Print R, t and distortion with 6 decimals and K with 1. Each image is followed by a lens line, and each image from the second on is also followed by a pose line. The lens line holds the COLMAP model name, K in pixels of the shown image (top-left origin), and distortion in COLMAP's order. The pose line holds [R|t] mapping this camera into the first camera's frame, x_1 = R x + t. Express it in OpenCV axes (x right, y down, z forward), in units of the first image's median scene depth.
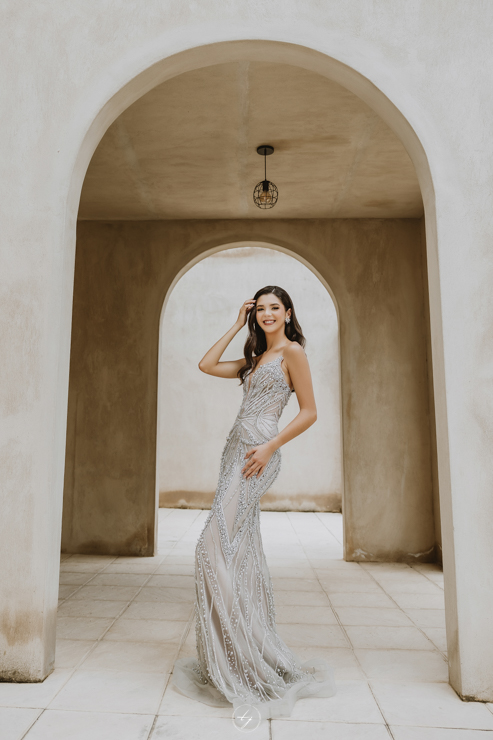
lens RADIAL K [[590.6, 0, 220.4], [0, 590.6, 370.0], [0, 0, 1]] dist [-0.008010, 0.004201]
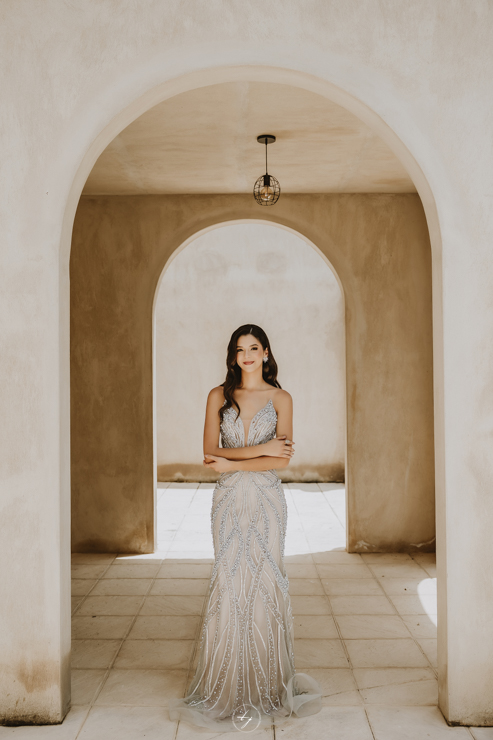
lens RADIAL K [[673.0, 0, 246.5], [0, 673.0, 370.0], [0, 0, 1]] dist [0.002048, -0.003233]
pose [[0.998615, -0.016128, 0.050084, -0.010598], [0.008519, 0.988865, 0.148570, -0.151003], [-0.051922, -0.147938, 0.987633, -0.066884]]
